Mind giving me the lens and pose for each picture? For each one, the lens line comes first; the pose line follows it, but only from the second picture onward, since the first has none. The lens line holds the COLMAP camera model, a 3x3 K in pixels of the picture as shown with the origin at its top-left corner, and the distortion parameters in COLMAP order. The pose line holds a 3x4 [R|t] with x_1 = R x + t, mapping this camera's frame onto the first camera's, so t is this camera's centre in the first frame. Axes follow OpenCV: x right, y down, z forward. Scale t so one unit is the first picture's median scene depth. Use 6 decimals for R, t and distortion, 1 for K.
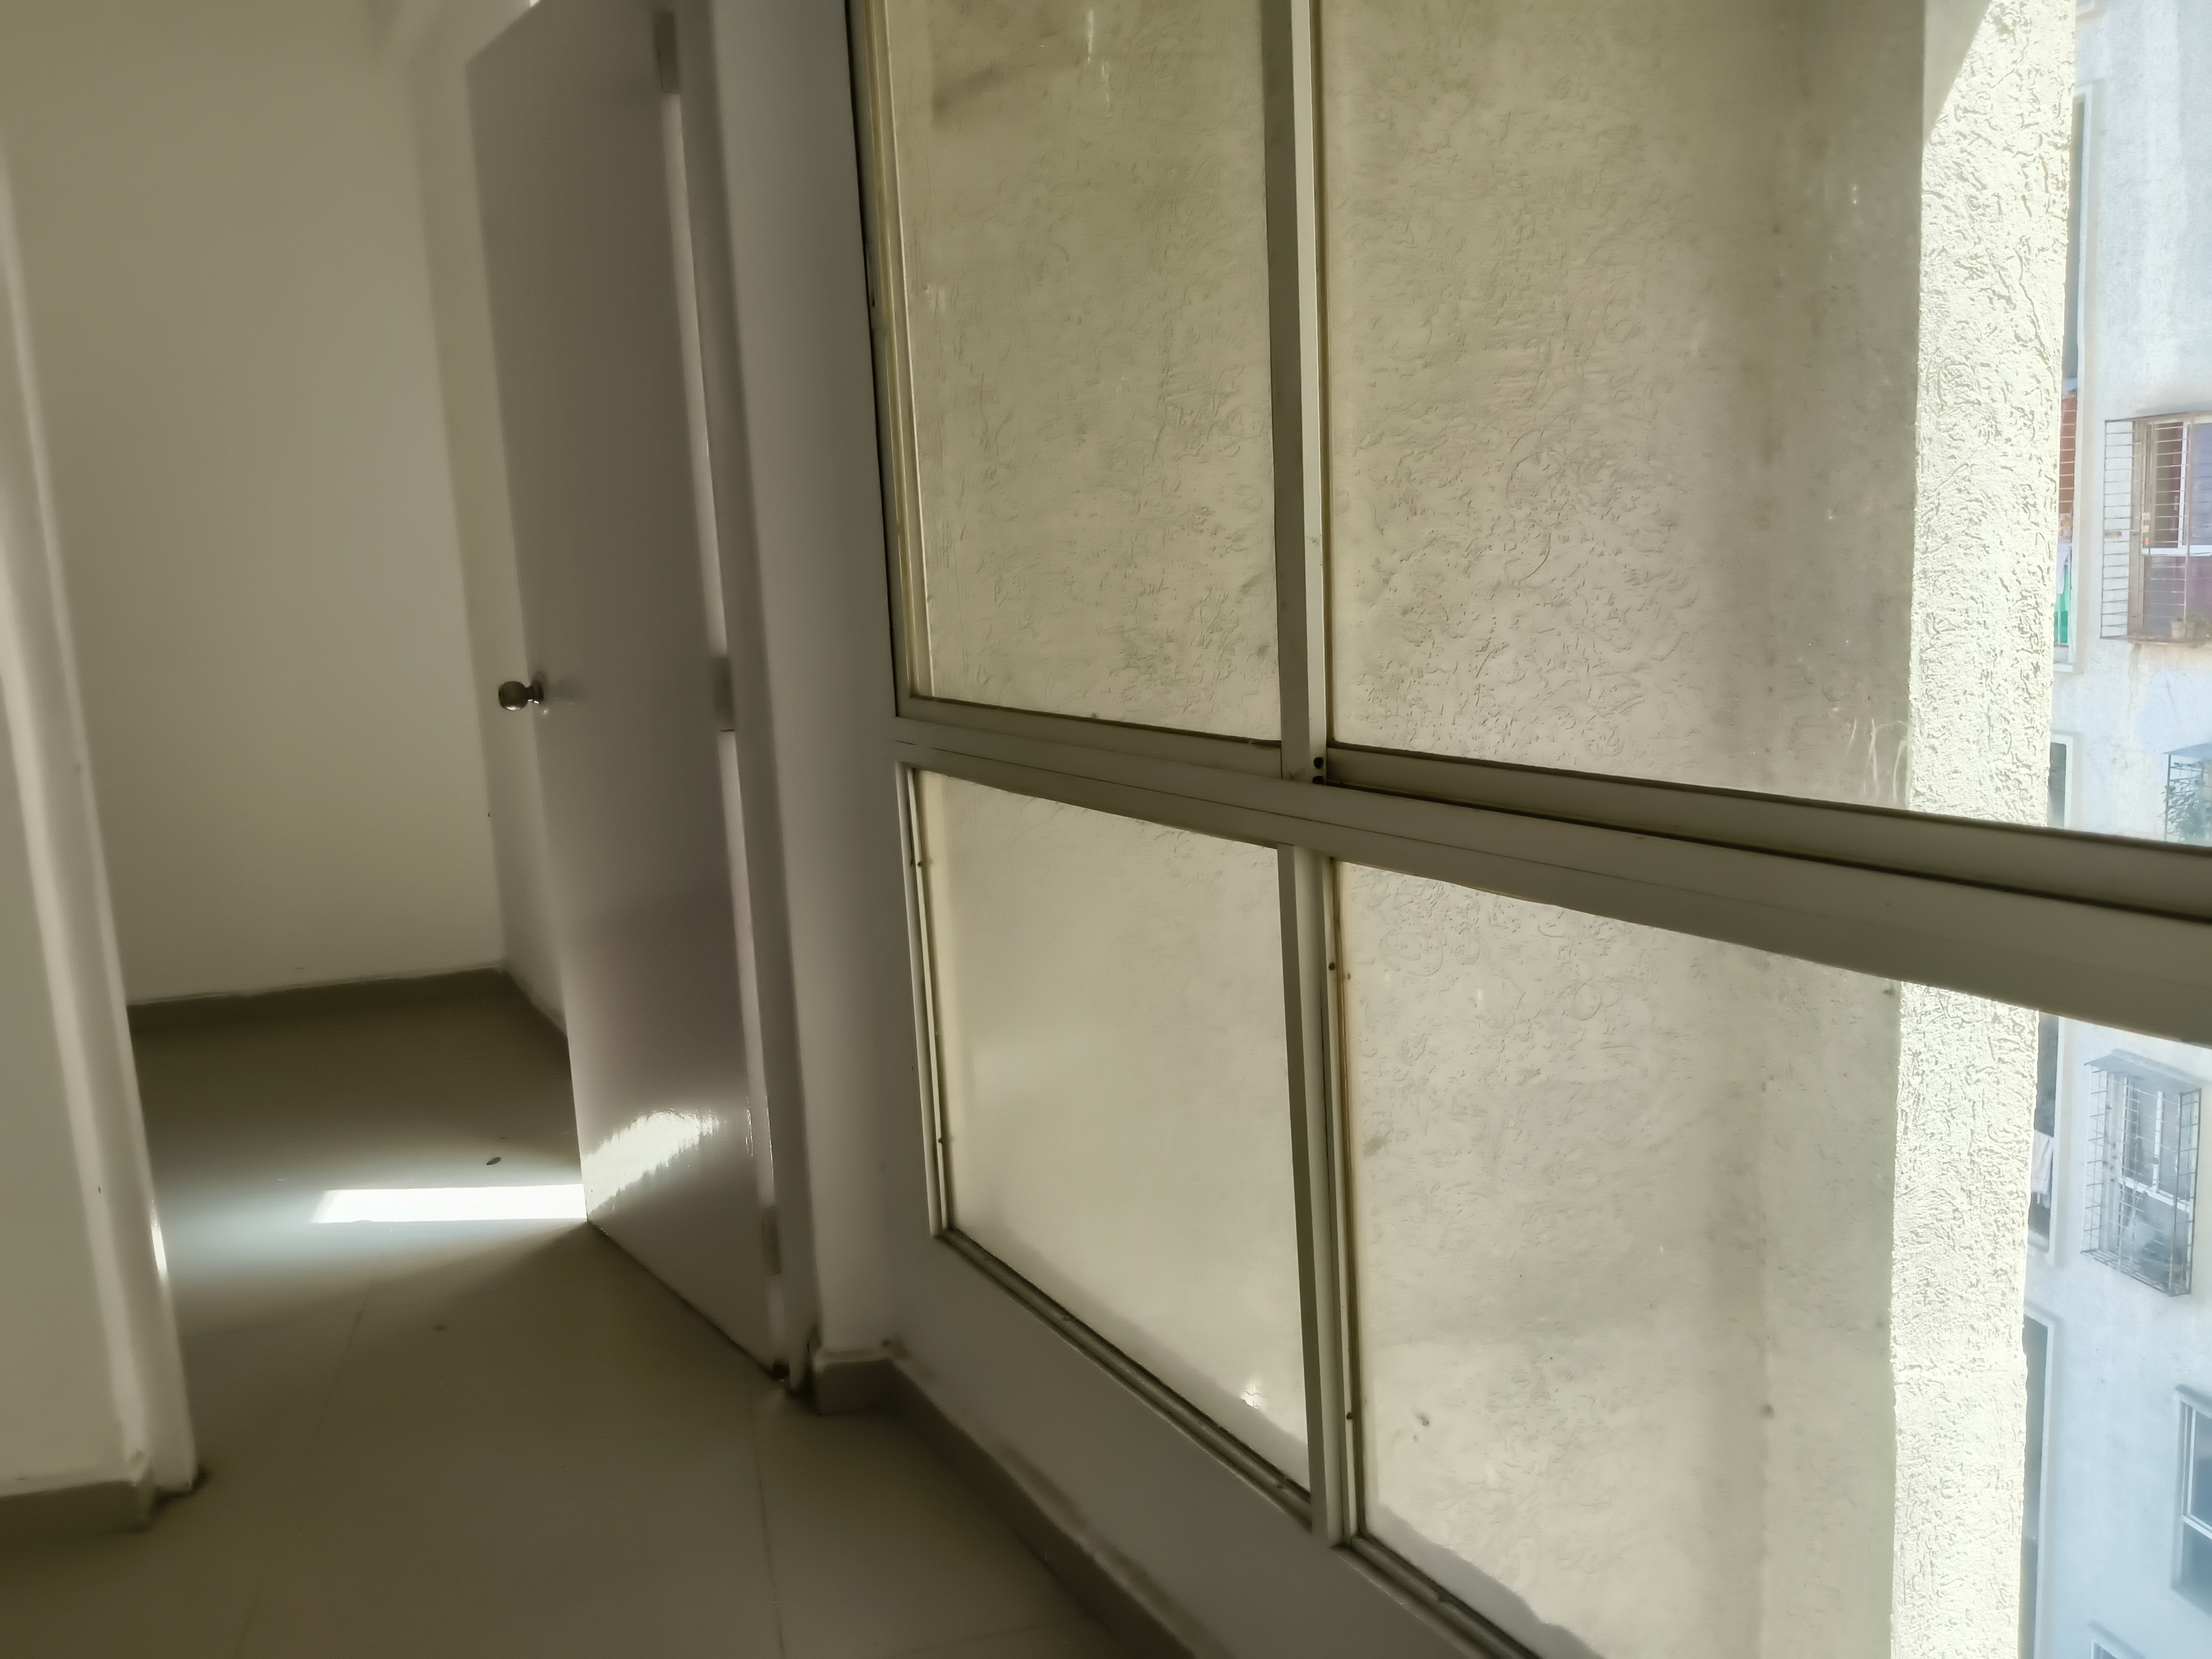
lens RADIAL K [[1718.1, 0, 1114.1], [0, 1718.1, 839.2], [0, 0, 1]] dist [0.048386, -0.108952]
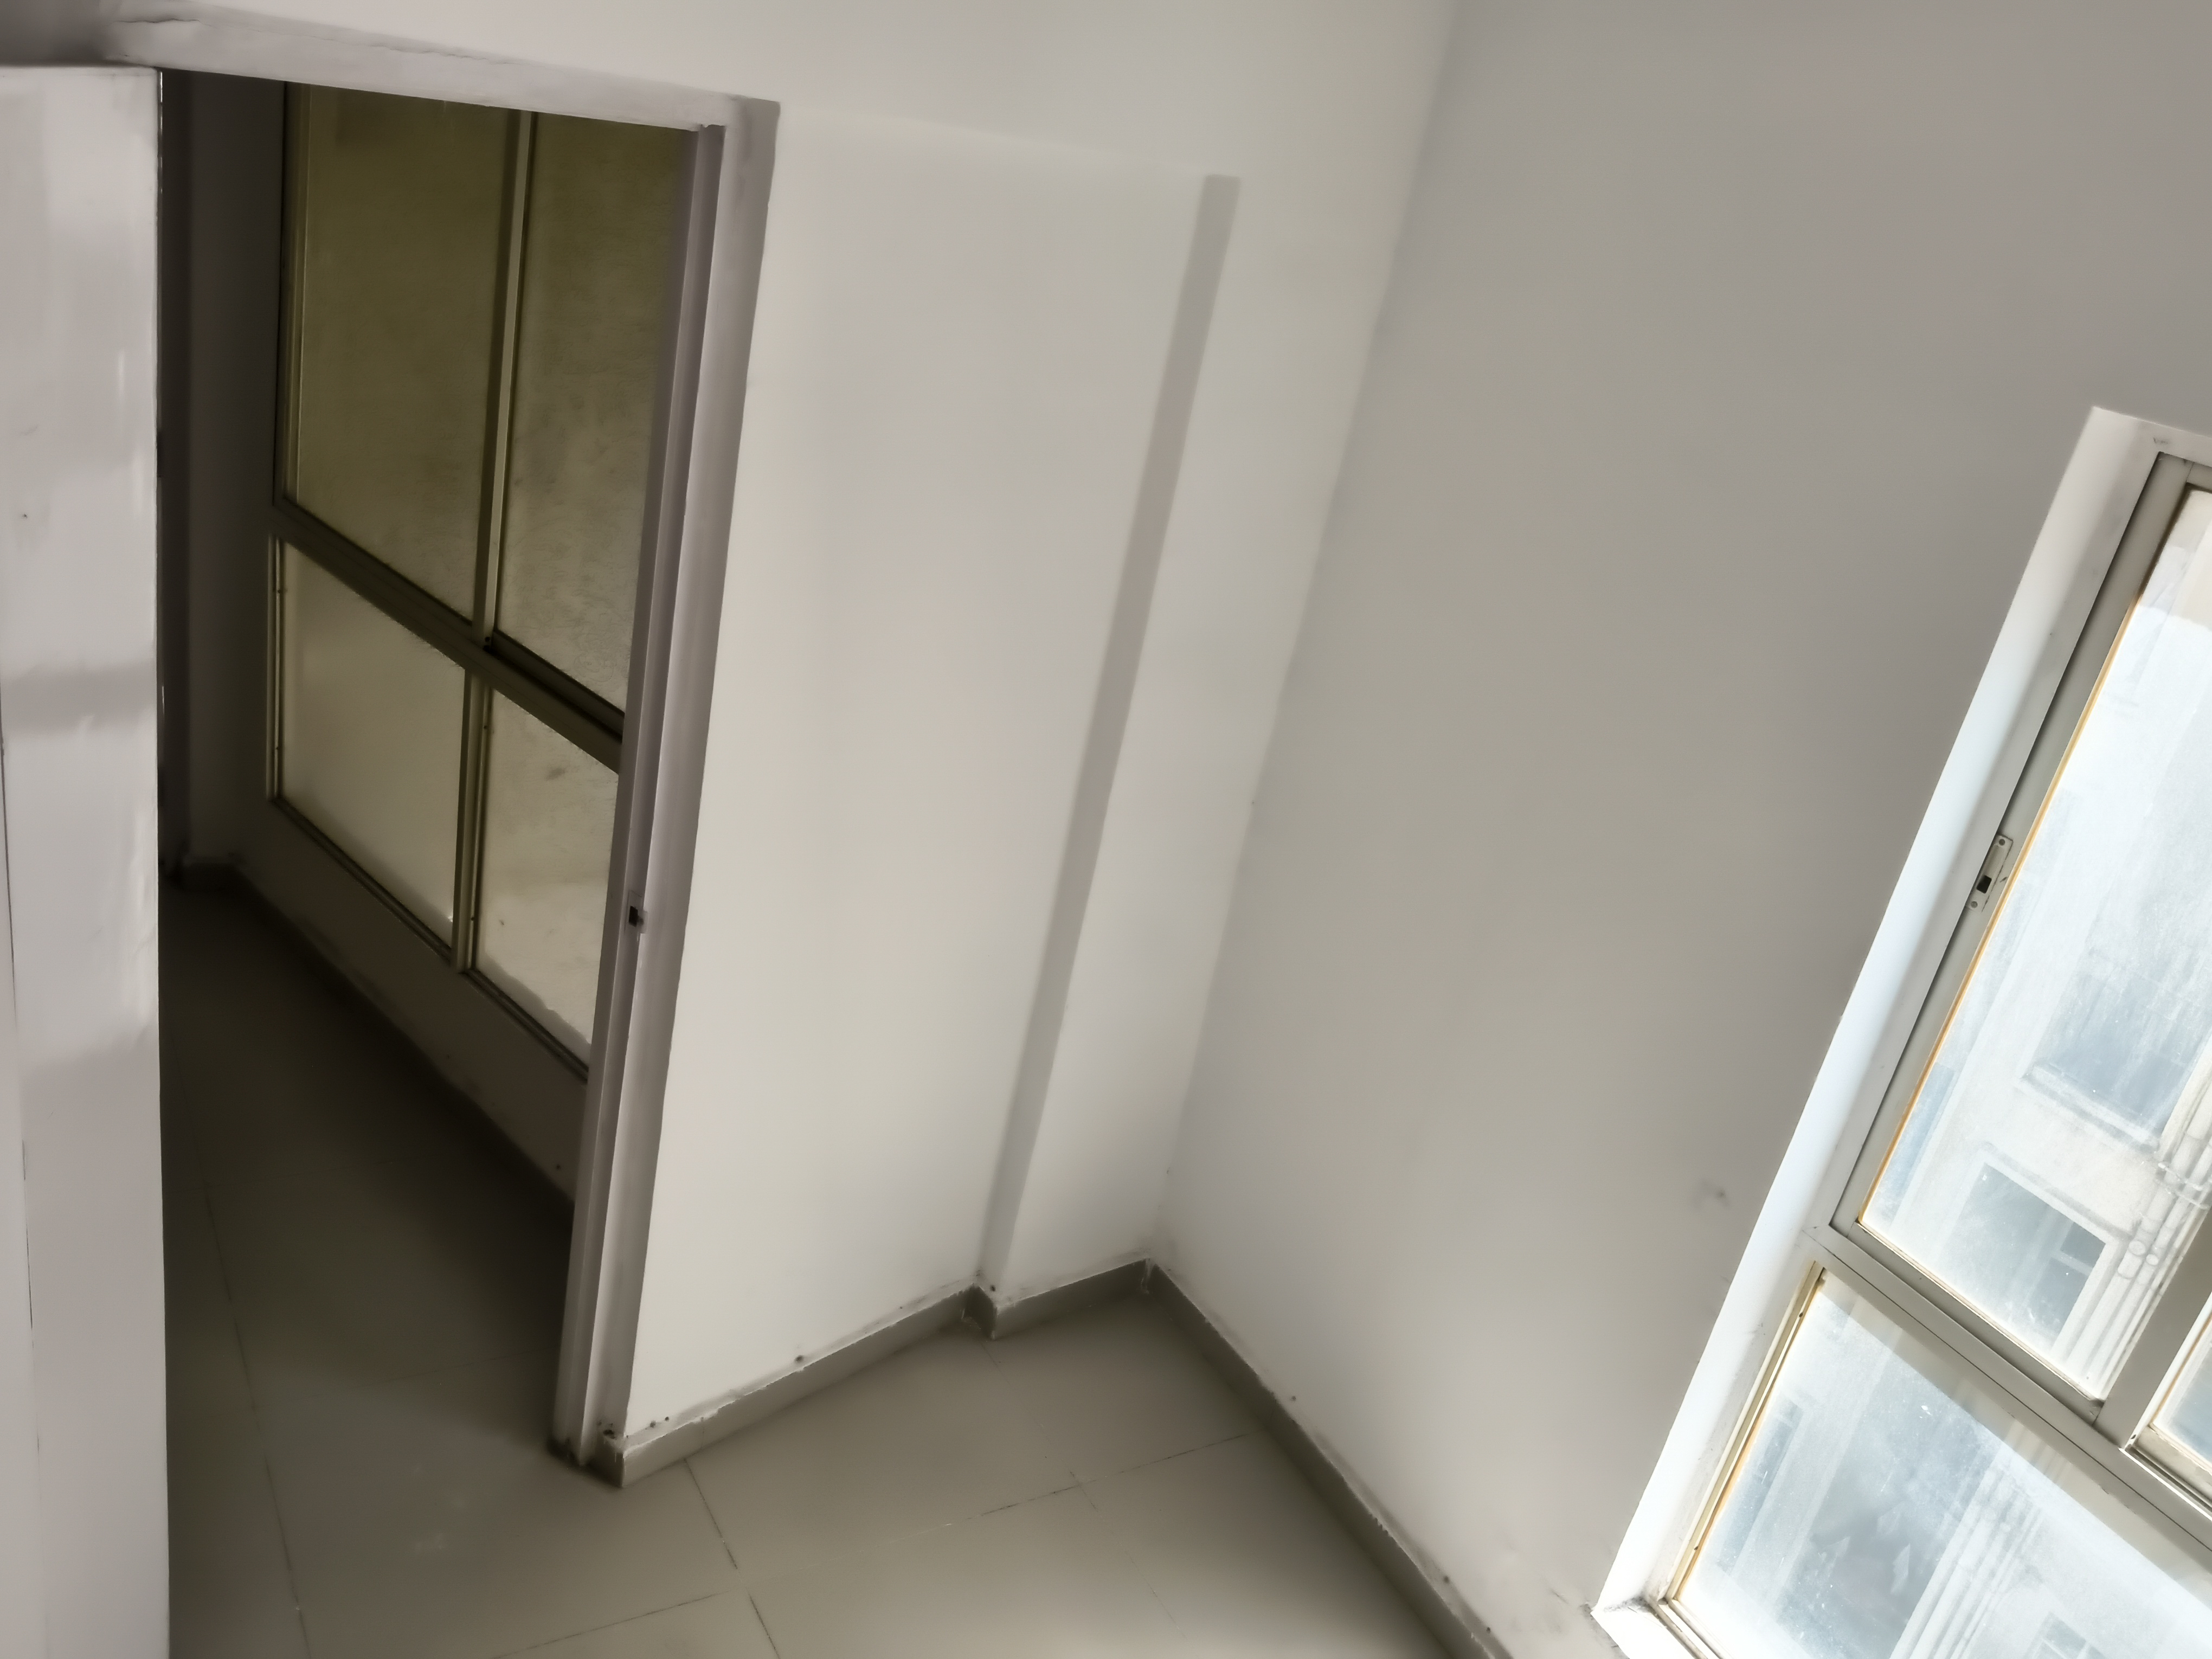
lens RADIAL K [[1718.1, 0, 1119.0], [0, 1718.1, 846.1], [0, 0, 1]] dist [0.048386, -0.108952]
pose [[0.924406, 0.108122, 0.365763, 0.058125], [-0.201663, 0.952525, 0.228096, -0.308285], [-0.323736, -0.284615, 0.902324, -0.895864]]
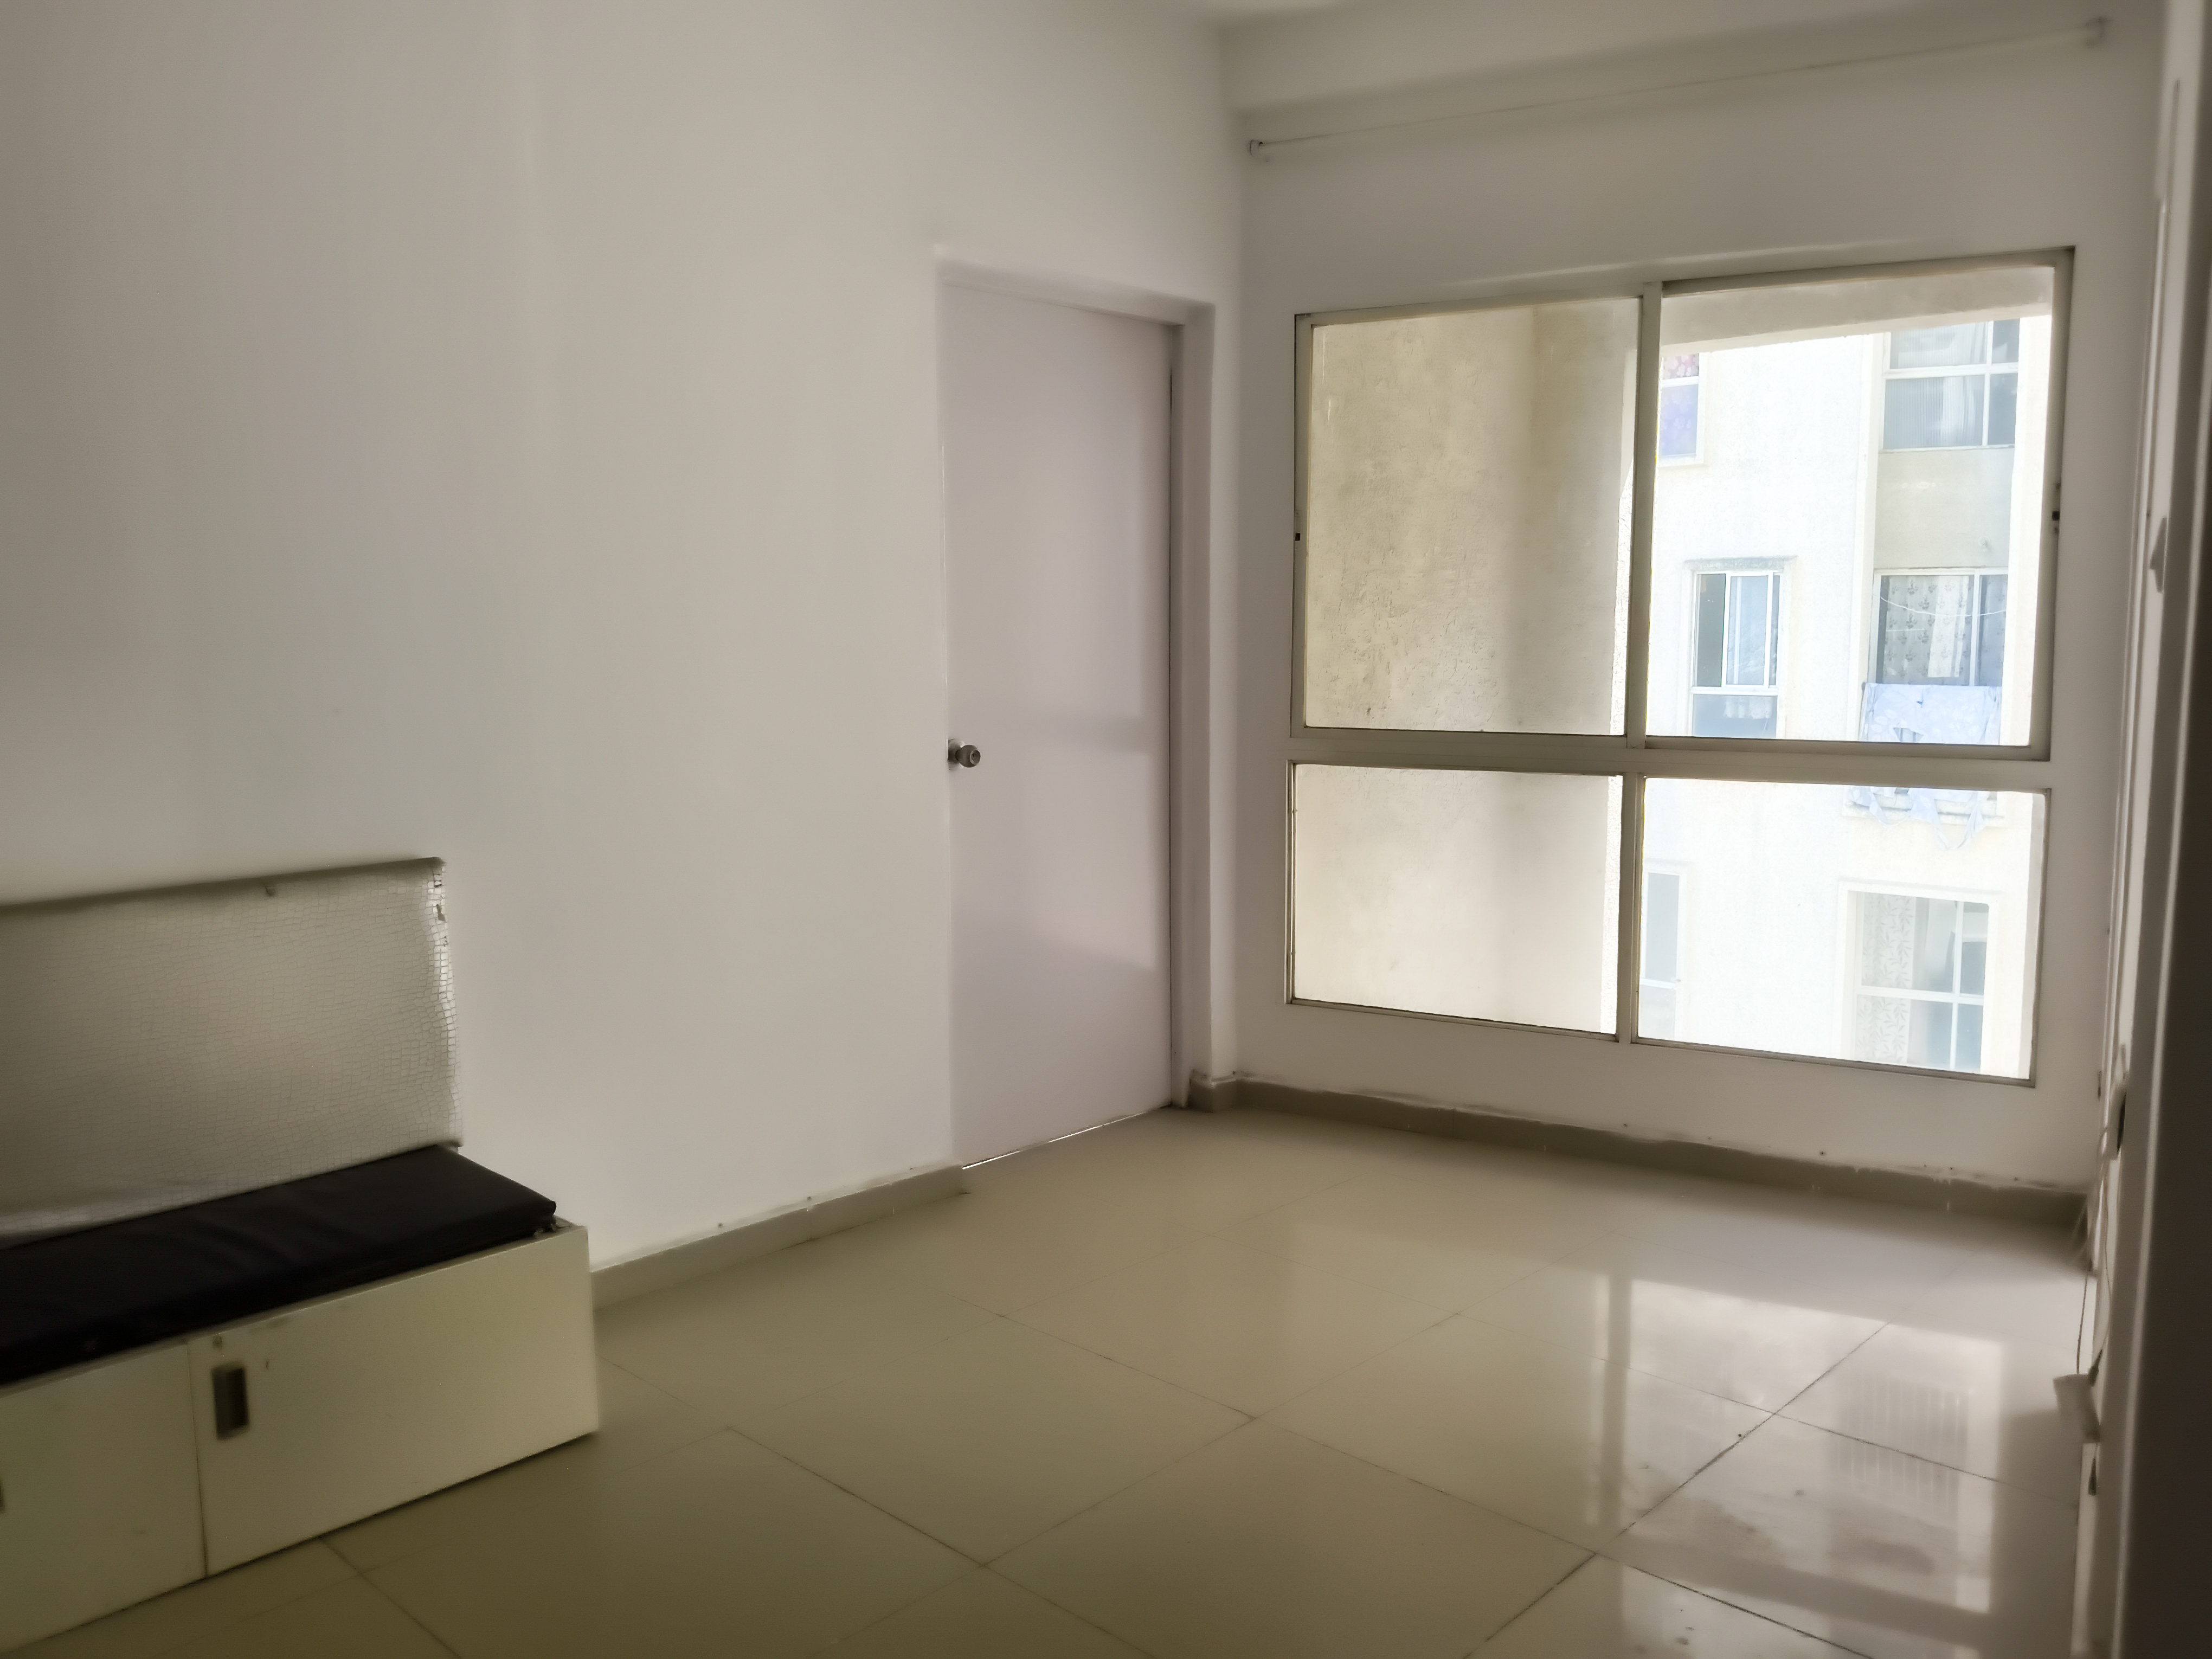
lens RADIAL K [[1718.1, 0, 1104.3], [0, 1718.1, 838.7], [0, 0, 1]] dist [0.048386, -0.108952]
pose [[0.855134, -0.012690, 0.518251, -1.388644], [0.042534, 0.998047, -0.045745, 0.135025], [-0.516659, 0.061162, 0.854004, -0.623792]]
